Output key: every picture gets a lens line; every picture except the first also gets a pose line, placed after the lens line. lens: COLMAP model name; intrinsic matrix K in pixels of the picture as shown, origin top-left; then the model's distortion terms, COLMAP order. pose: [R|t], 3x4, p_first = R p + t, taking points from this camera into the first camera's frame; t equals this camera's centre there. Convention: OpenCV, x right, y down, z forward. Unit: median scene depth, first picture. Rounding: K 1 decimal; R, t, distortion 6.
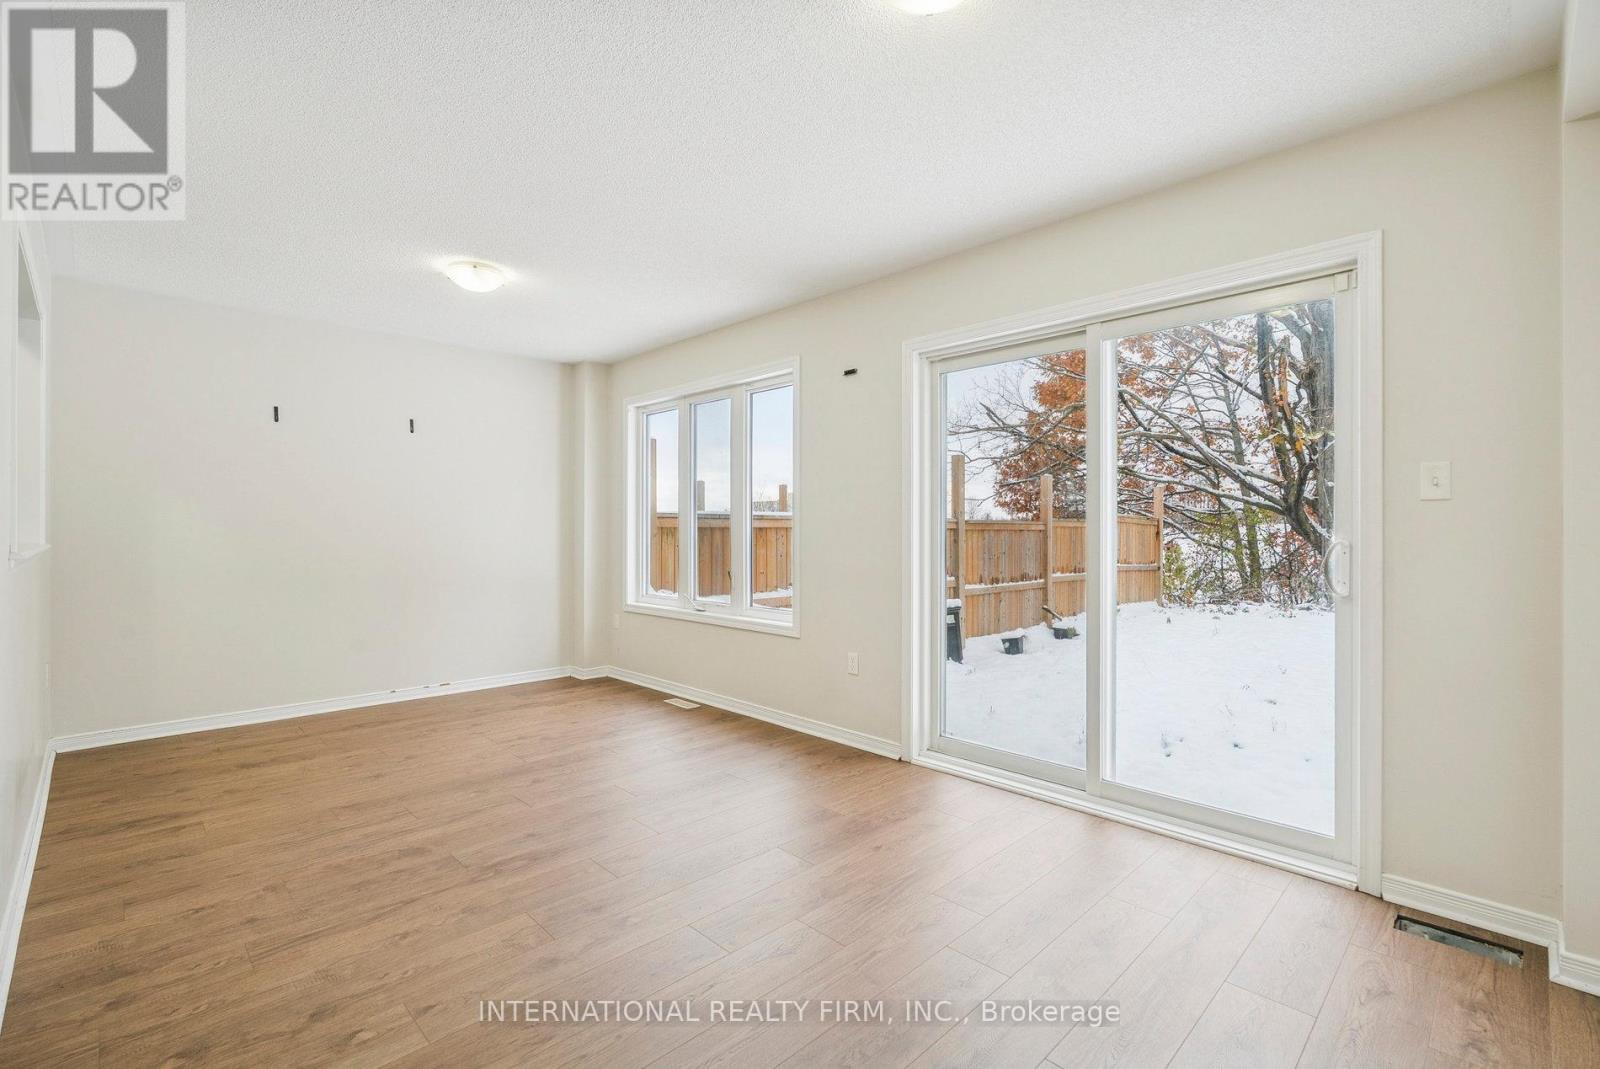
lens RADIAL K [[708.8, 0, 802.1], [0, 708.8, 538.2], [0, 0, 1]] dist [-0.003555, 0.000034]
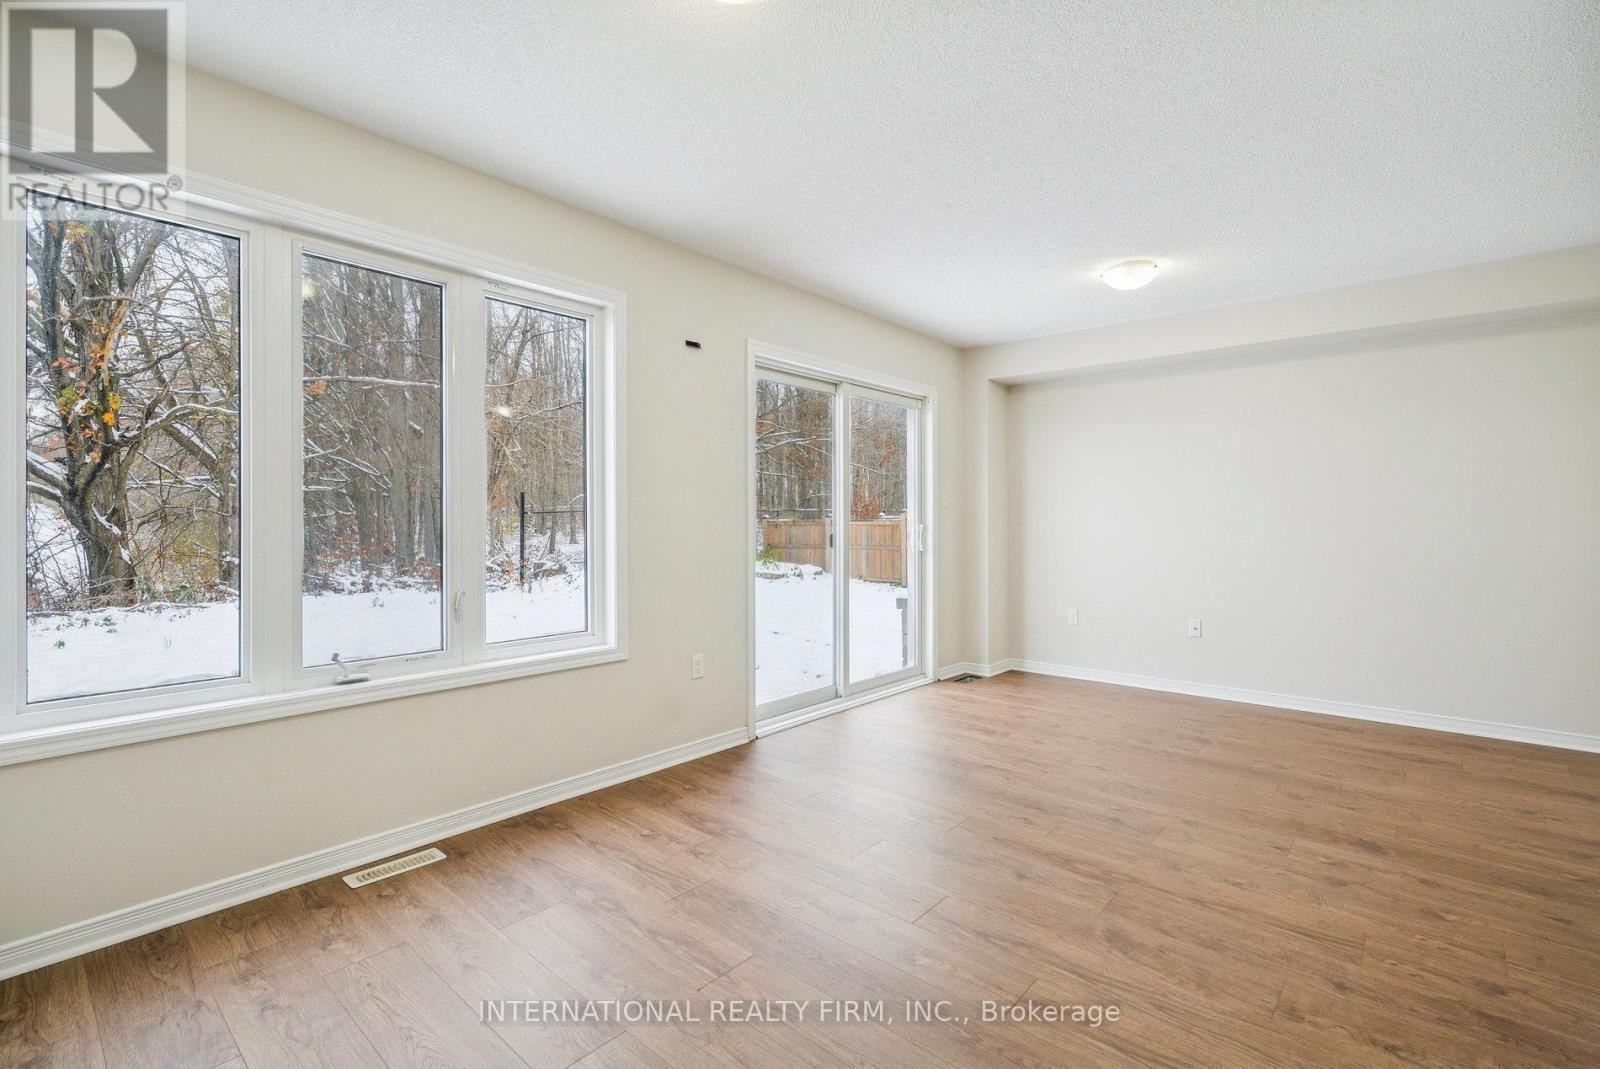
lens RADIAL K [[724.6, 0, 811.8], [0, 724.6, 529.0], [0, 0, 1]] dist [-0.004226, 0.000198]
pose [[-0.080038, -0.011020, 0.996731, -1.423796], [0.008853, 0.999892, 0.011766, -0.015509], [-0.996752, 0.009766, -0.079932, 1.524947]]
